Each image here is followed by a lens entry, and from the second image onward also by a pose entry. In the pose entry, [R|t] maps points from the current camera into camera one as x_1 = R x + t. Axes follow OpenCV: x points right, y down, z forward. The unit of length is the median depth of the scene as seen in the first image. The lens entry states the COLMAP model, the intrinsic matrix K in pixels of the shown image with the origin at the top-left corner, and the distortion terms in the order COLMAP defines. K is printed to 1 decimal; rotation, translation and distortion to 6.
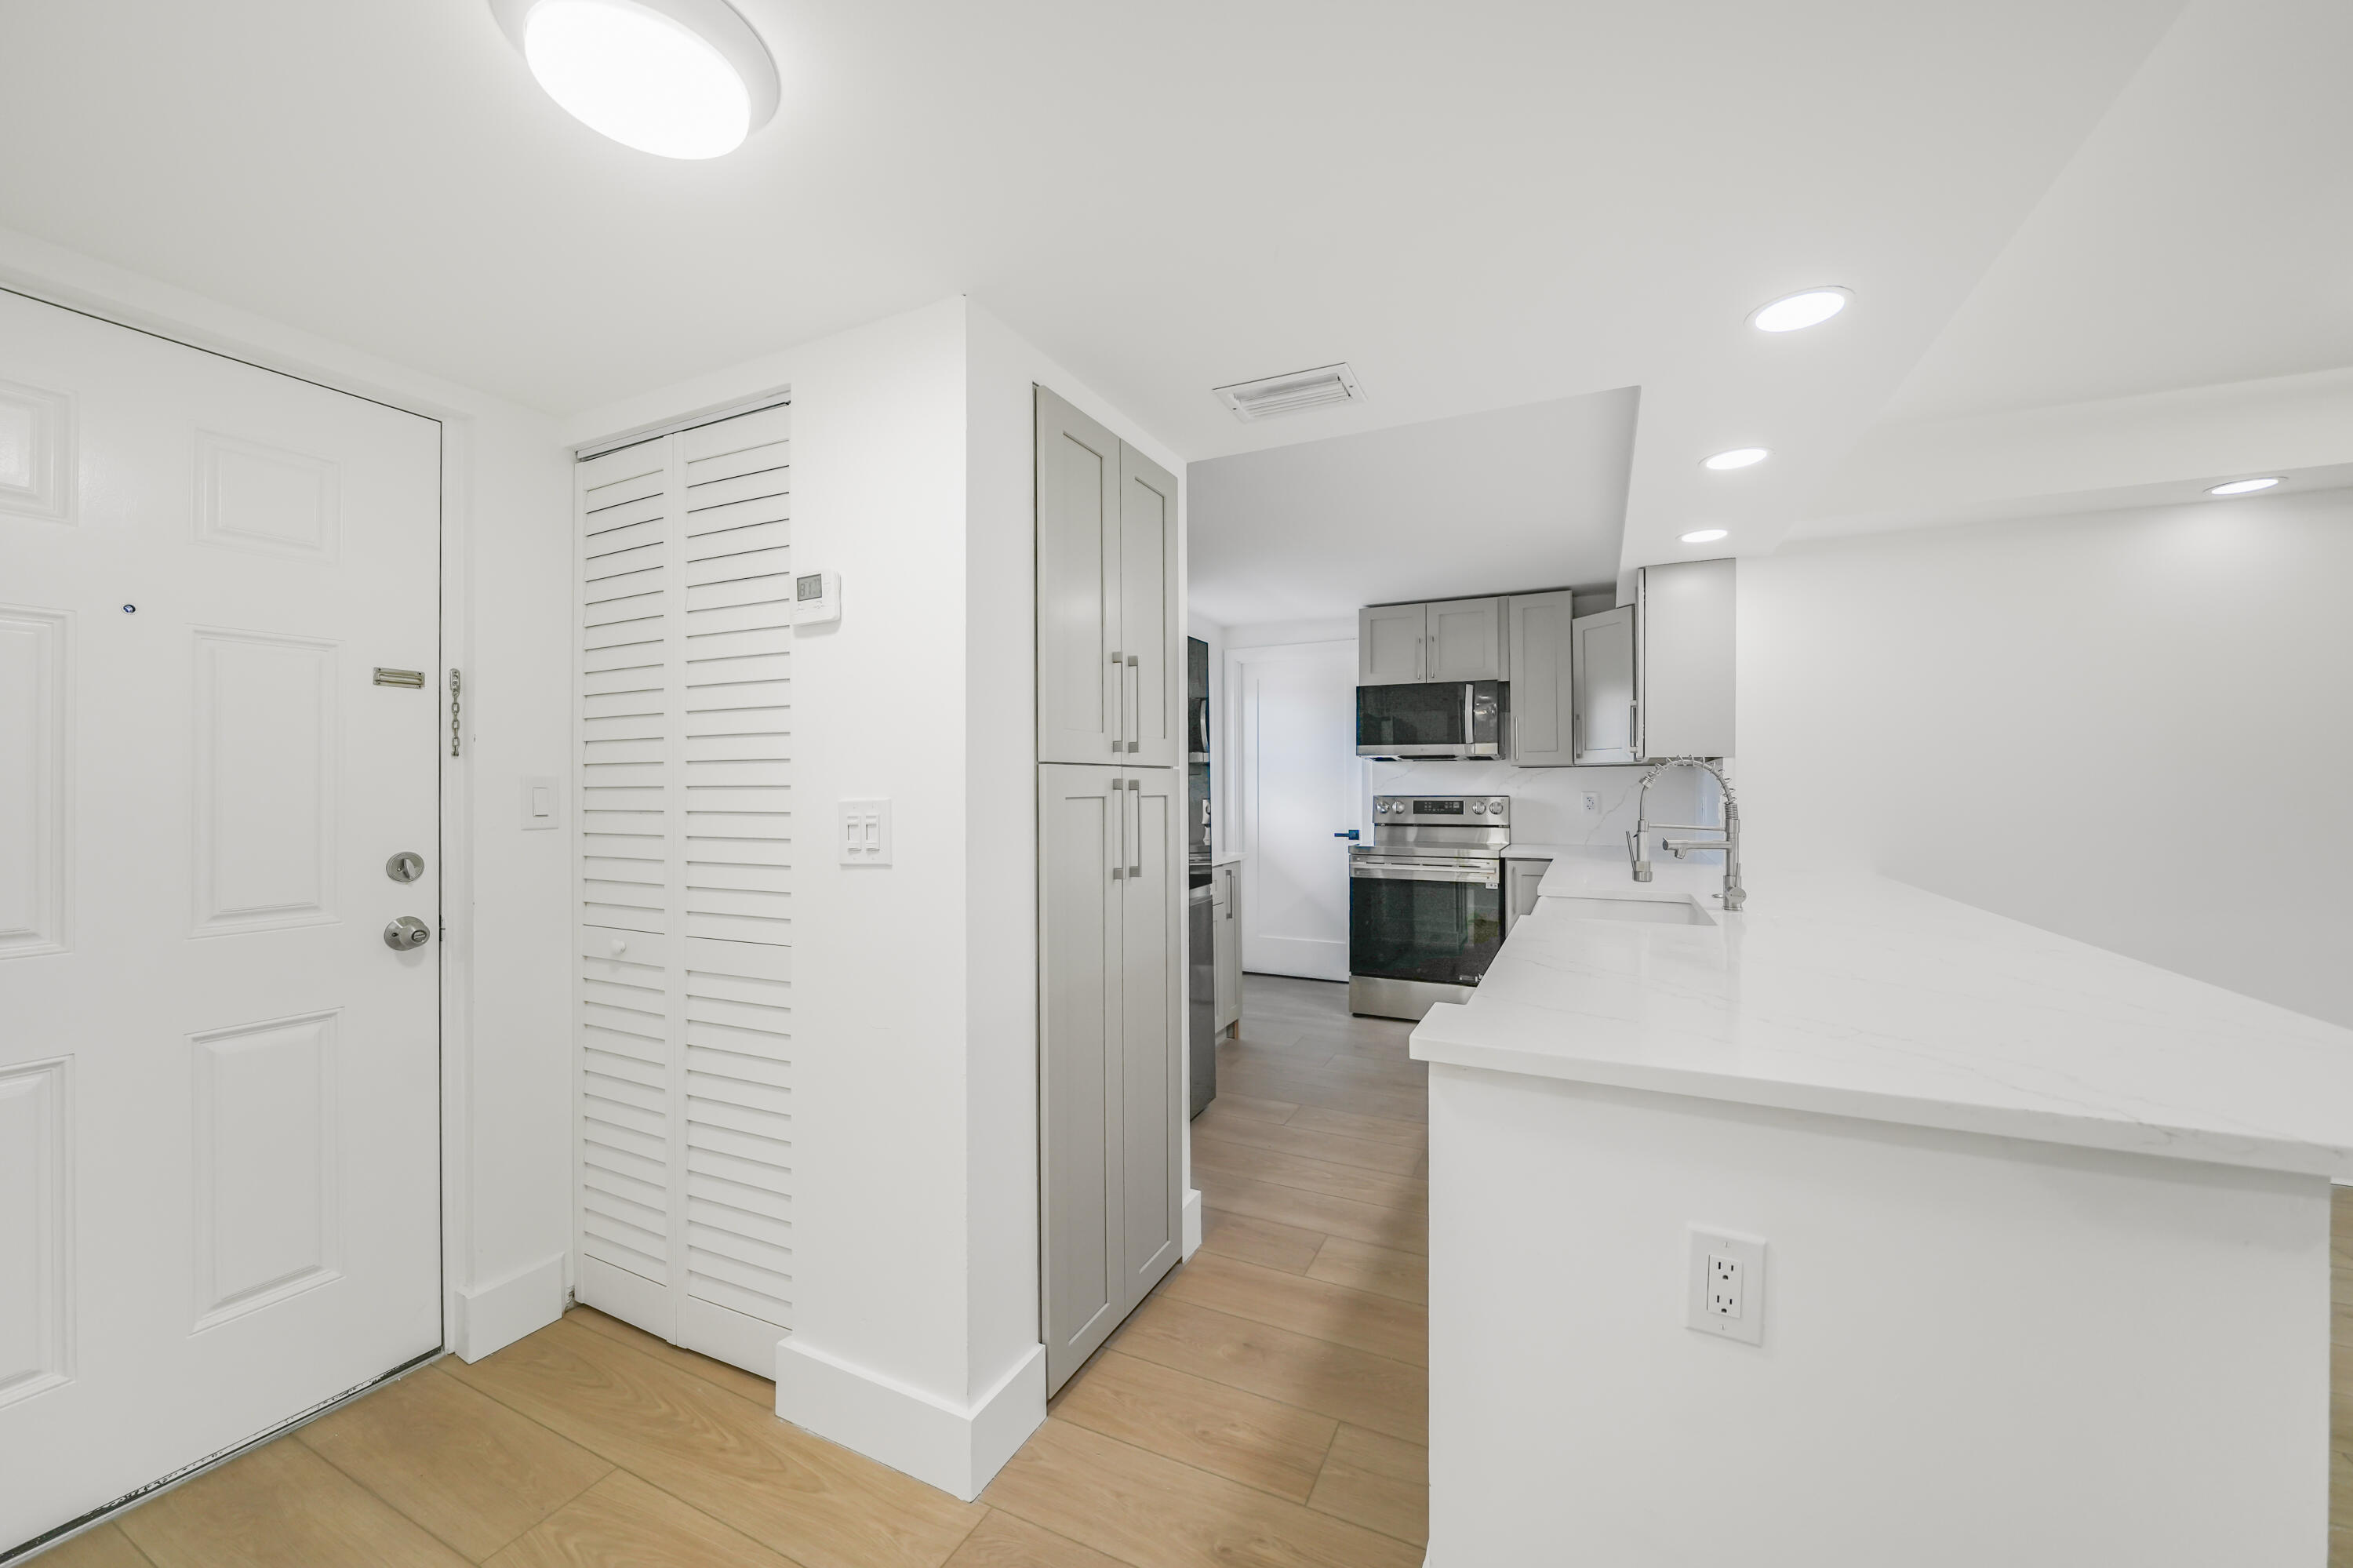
lens RADIAL K [[892.2, 0, 1179.6], [0, 892.2, 780.1], [0, 0, 1]] dist [-0.011560, -0.000460]
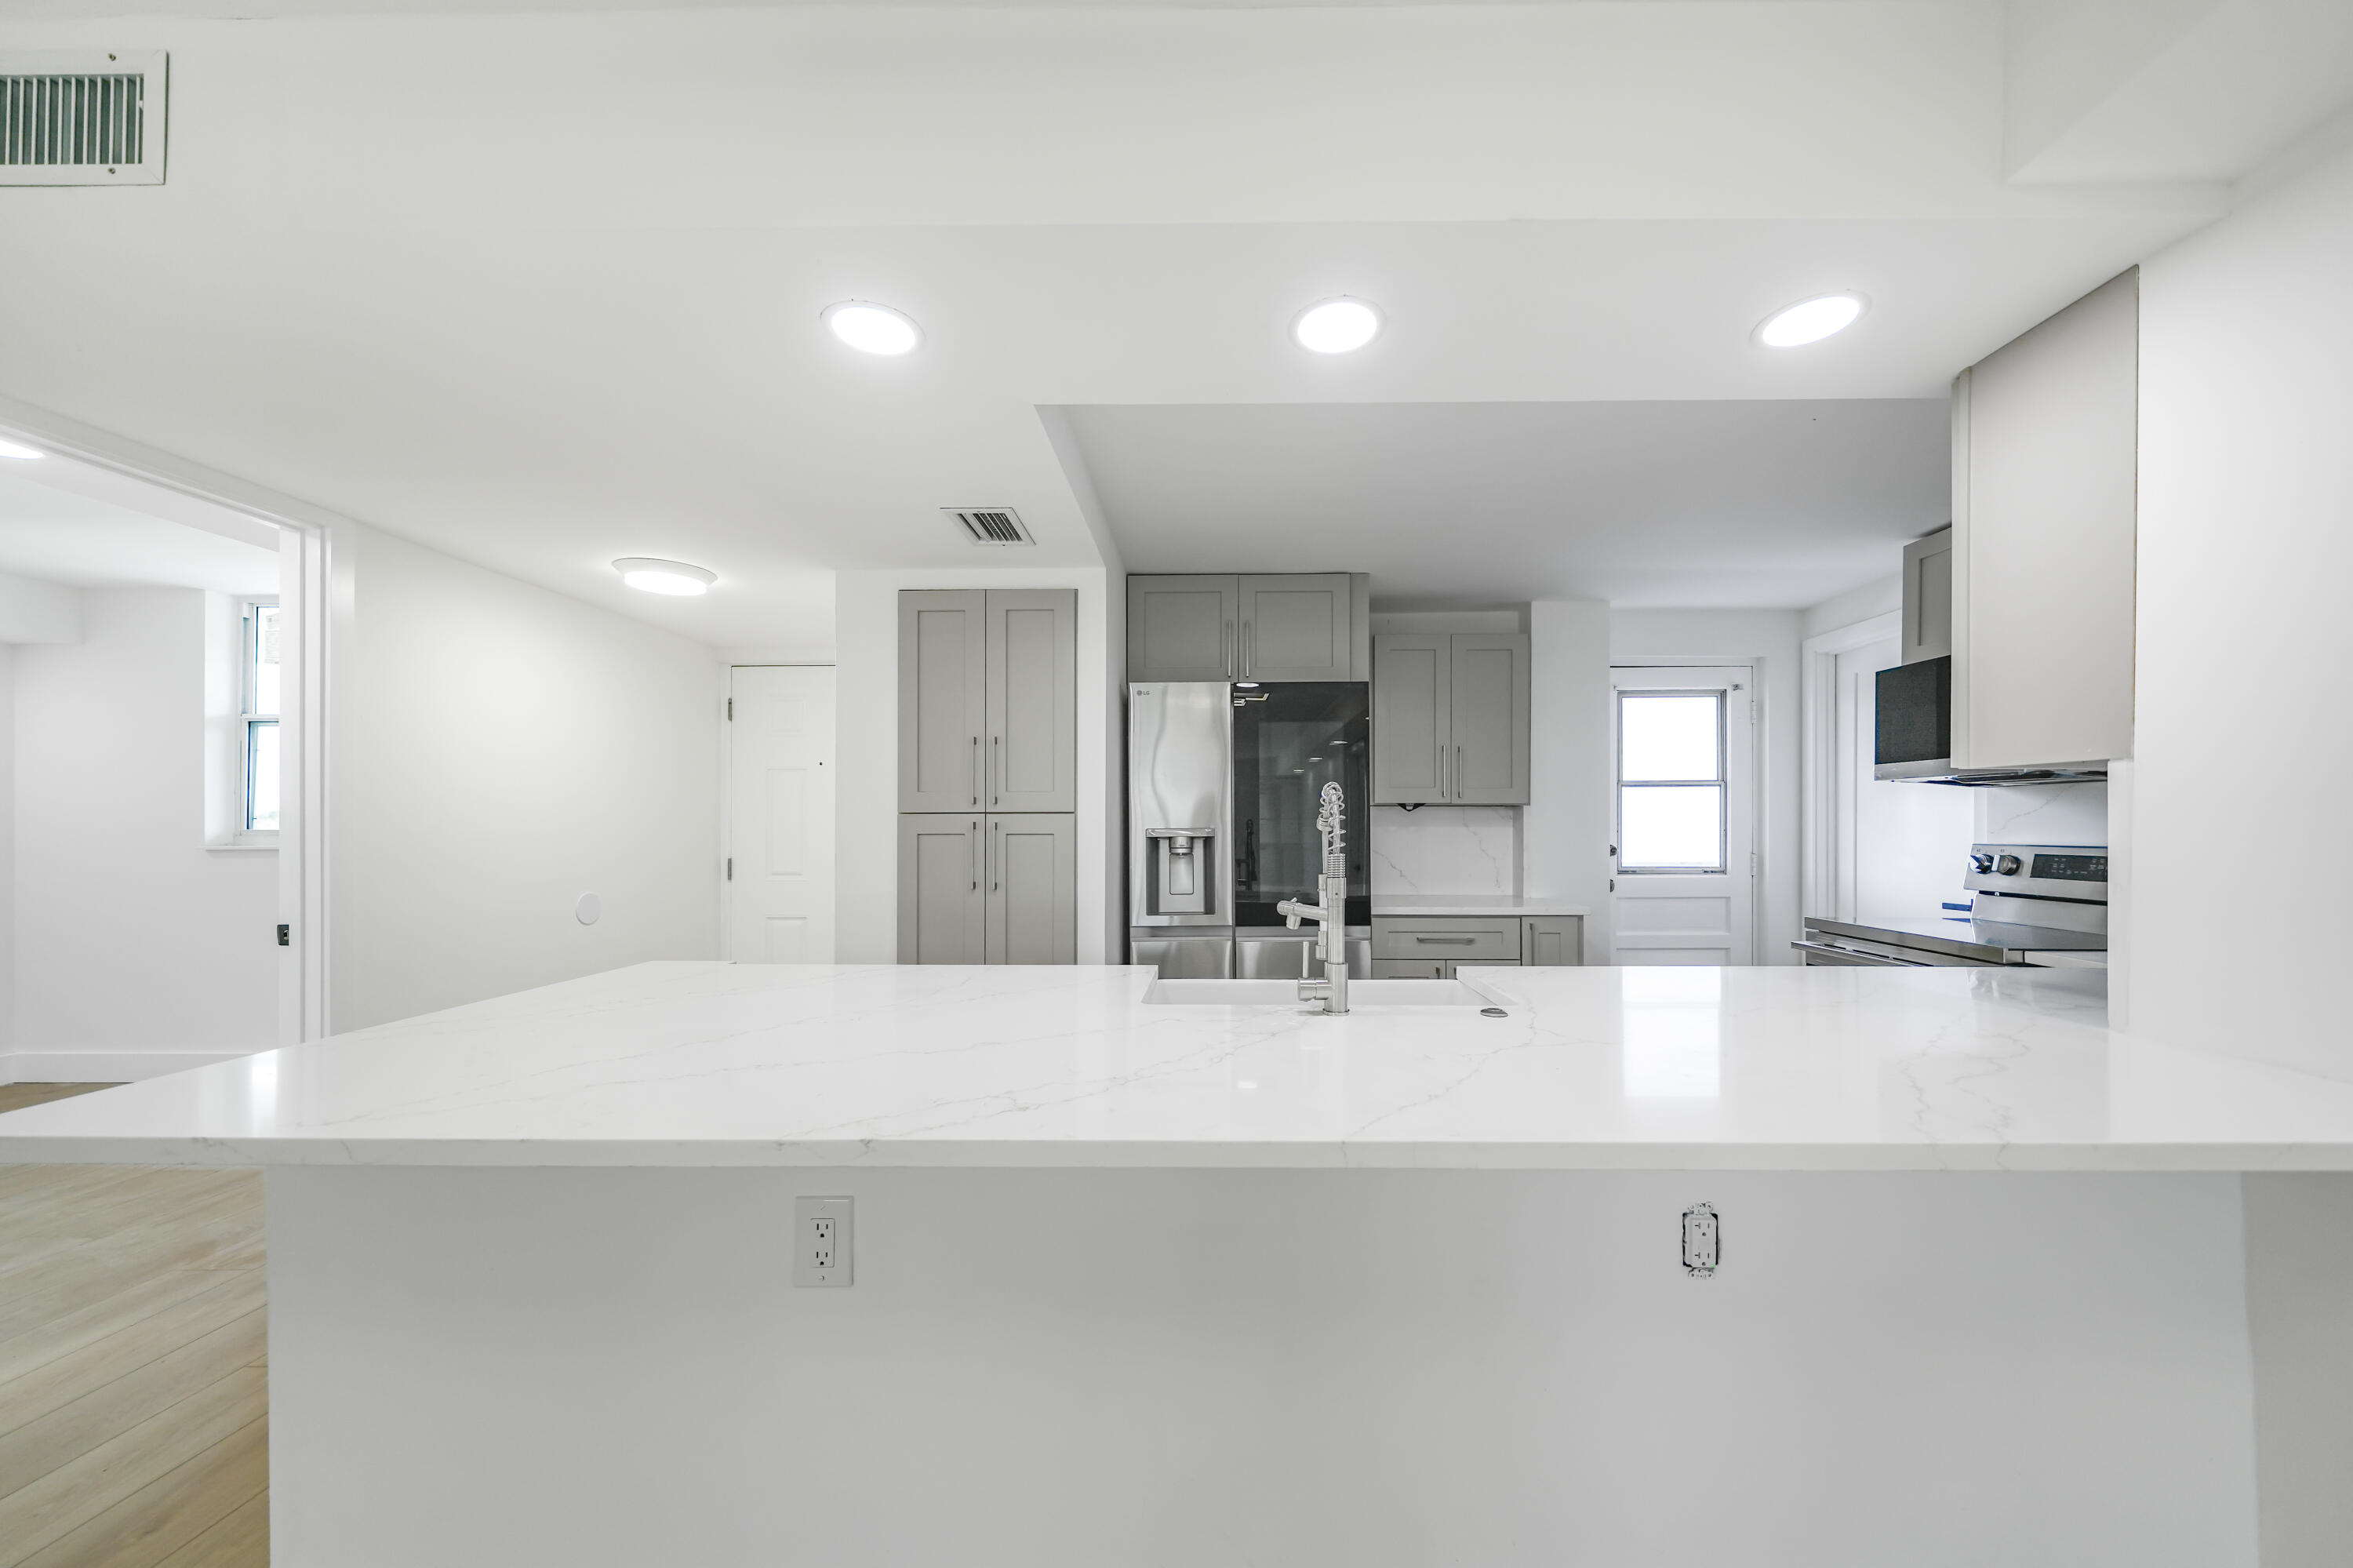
lens RADIAL K [[819.4, 0, 1229.0], [0, 819.4, 829.2], [0, 0, 1]] dist [-0.000857, -0.000455]
pose [[0.429464, 0.000153, -0.903084, 1.381122], [0.005569, 0.999981, 0.002818, 0.009138], [0.903067, -0.006240, 0.429455, 0.809182]]
